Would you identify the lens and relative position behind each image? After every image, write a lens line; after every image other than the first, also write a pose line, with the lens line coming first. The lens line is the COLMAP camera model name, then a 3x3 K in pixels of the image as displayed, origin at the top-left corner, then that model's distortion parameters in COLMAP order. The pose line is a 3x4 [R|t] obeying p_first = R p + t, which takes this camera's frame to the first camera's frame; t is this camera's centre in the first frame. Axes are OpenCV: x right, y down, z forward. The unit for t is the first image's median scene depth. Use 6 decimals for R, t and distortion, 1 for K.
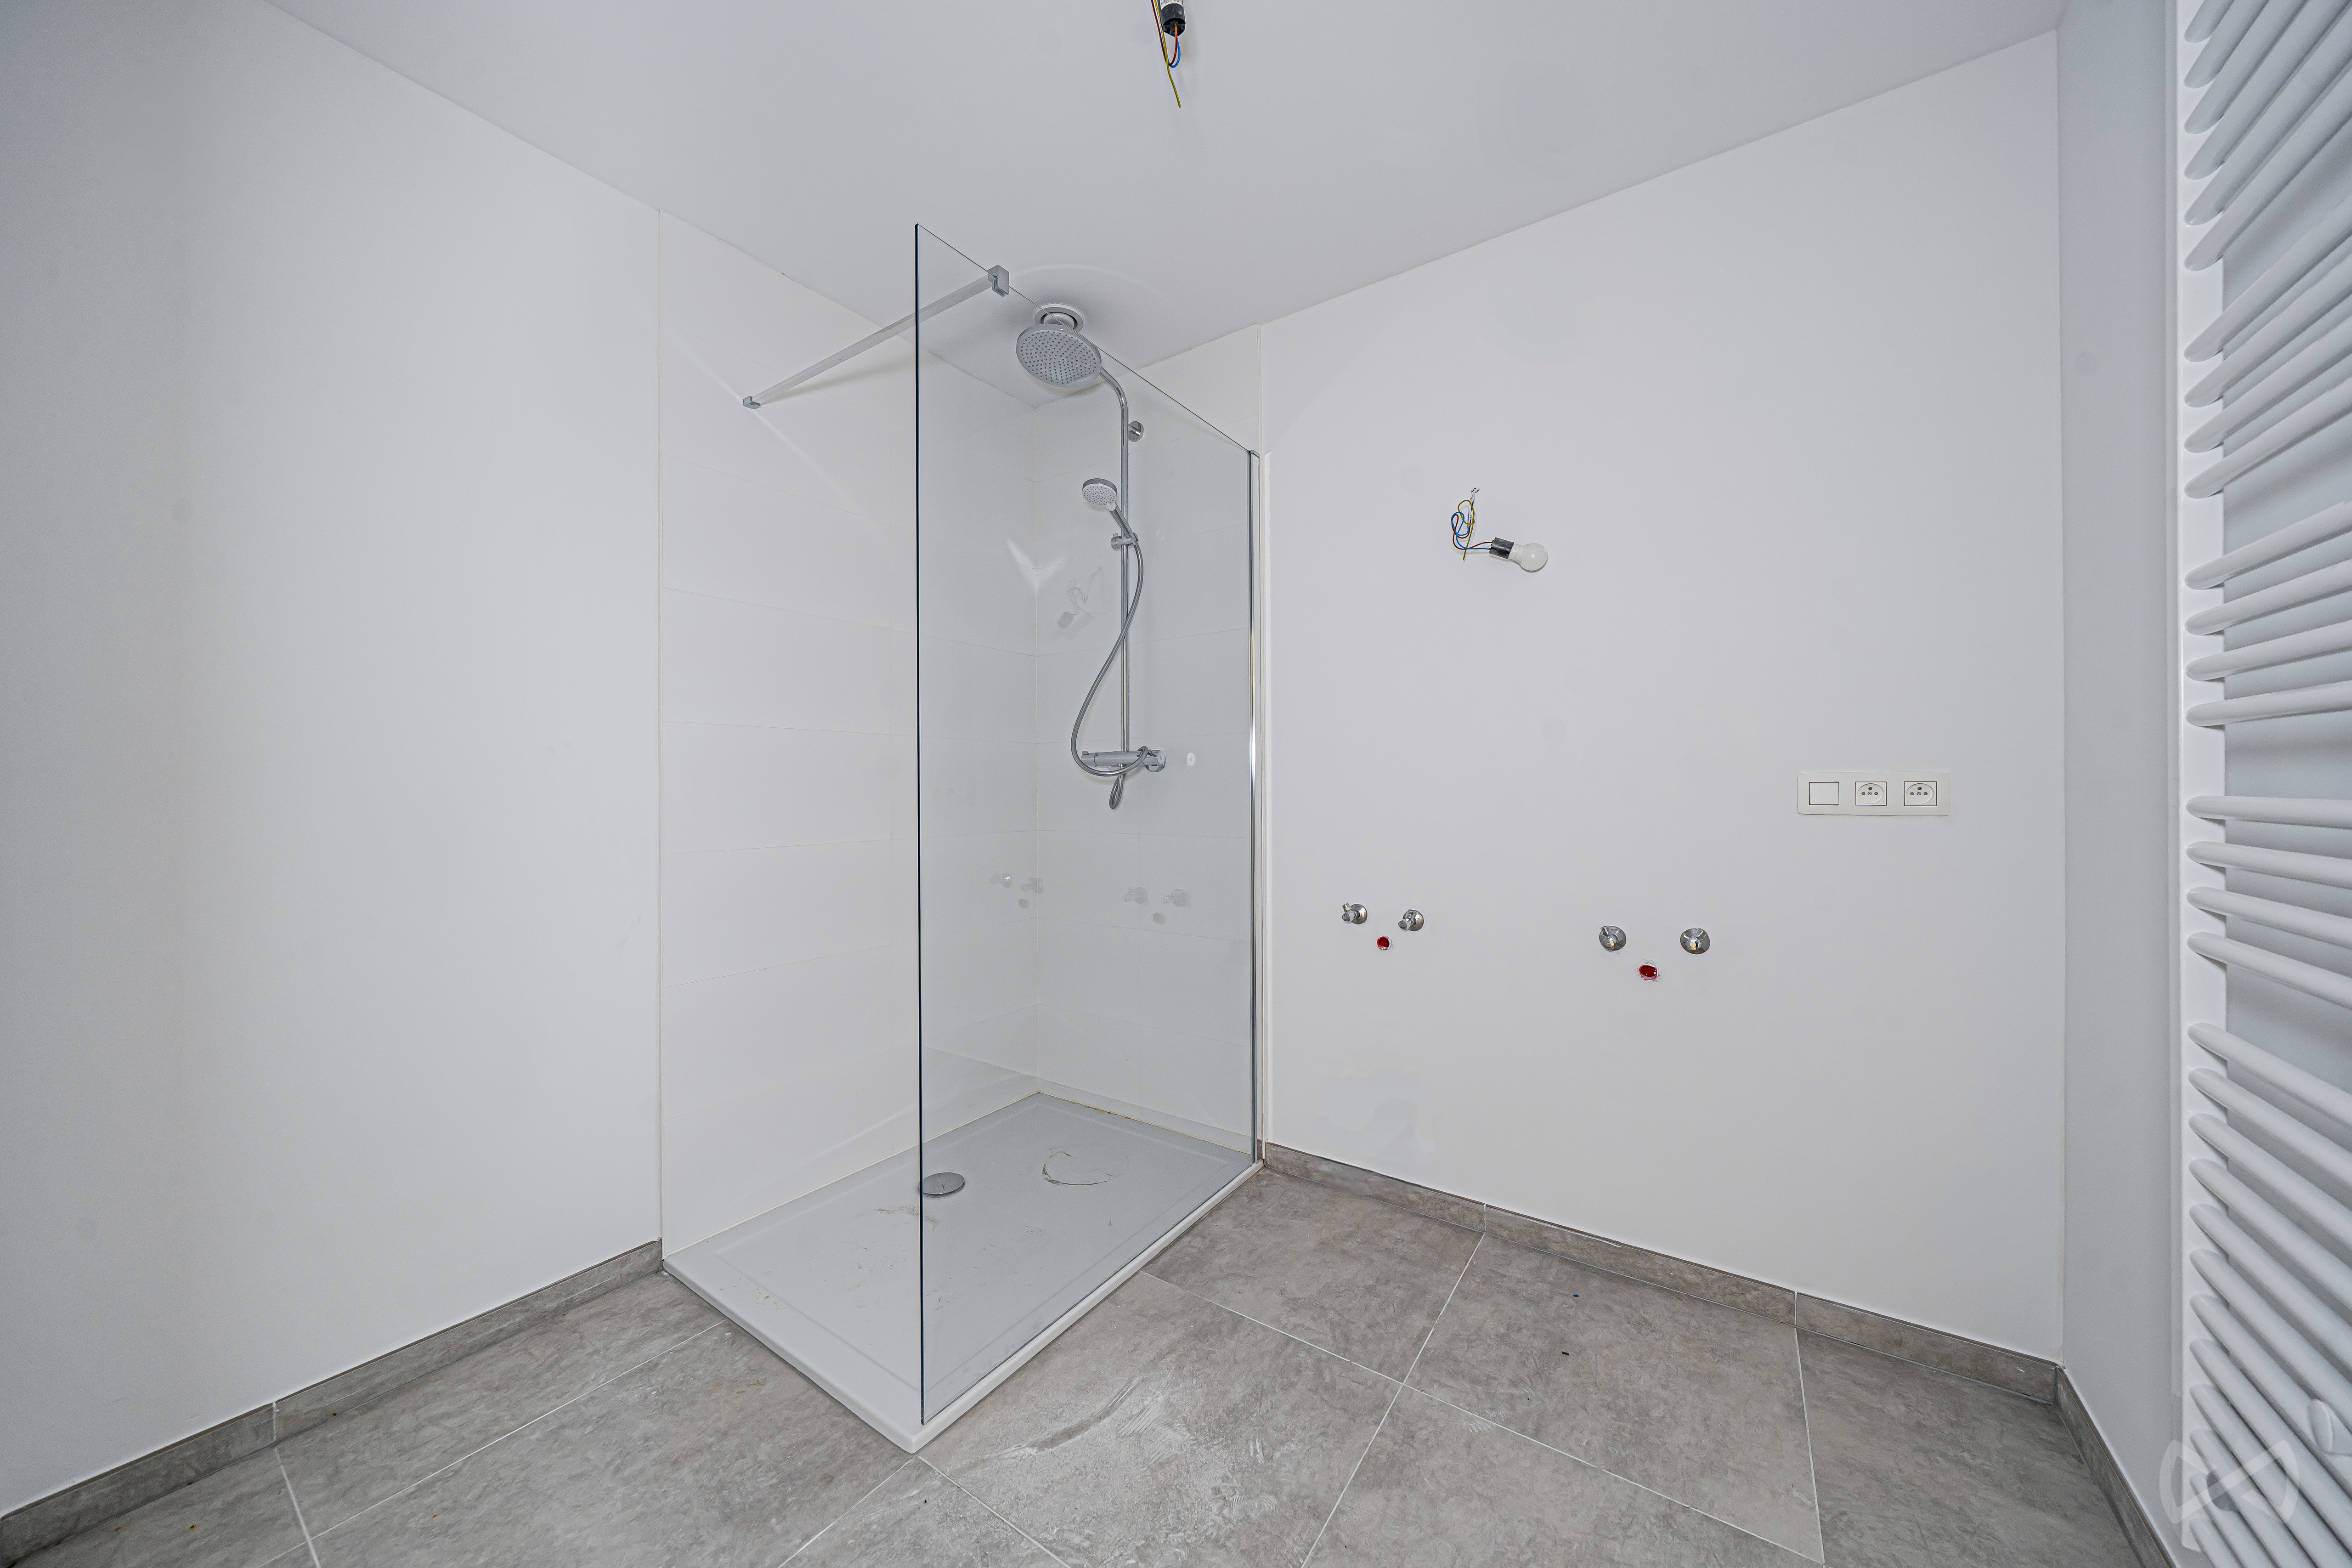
lens RADIAL K [[814.8, 0, 1184.3], [0, 814.8, 775.9], [0, 0, 1]] dist [-0.013195, -0.000190]
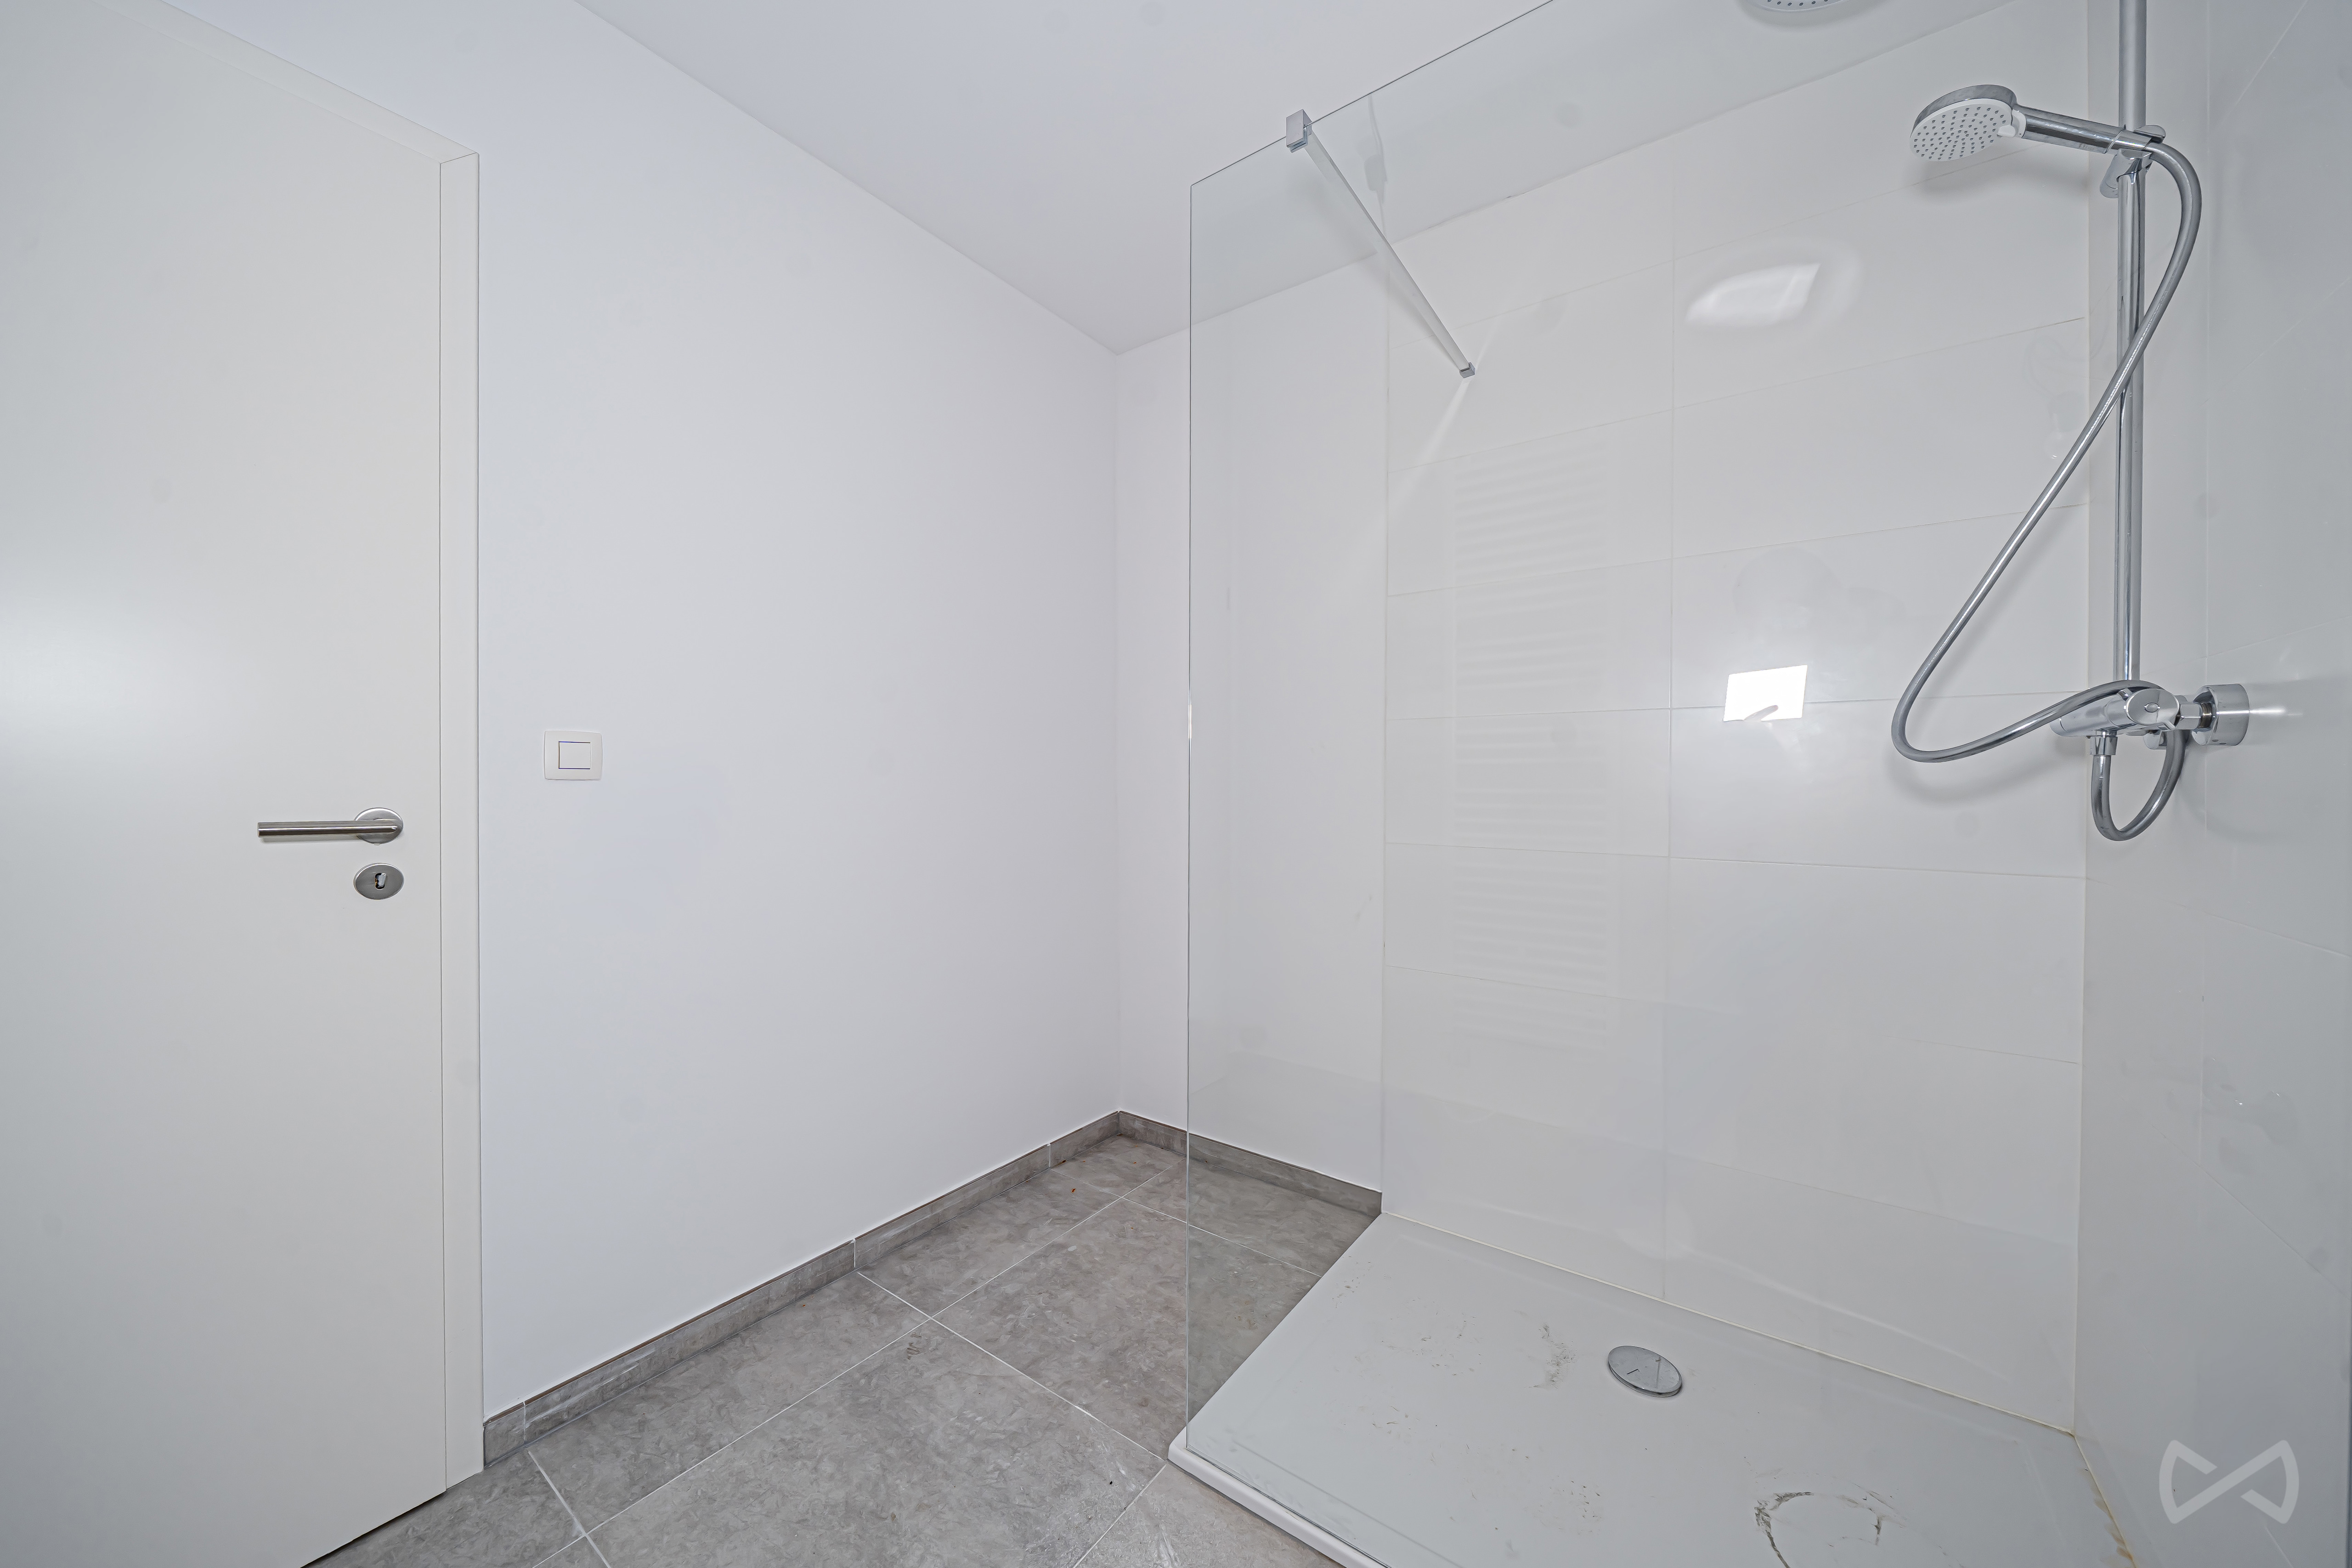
lens RADIAL K [[814.8, 0, 1189.3], [0, 814.8, 778.0], [0, 0, 1]] dist [-0.013195, -0.000190]
pose [[-0.021654, 0.006602, -0.999744, 0.620607], [-0.007143, 0.999952, 0.006759, -0.012121], [0.999740, 0.007287, -0.021606, 0.978042]]
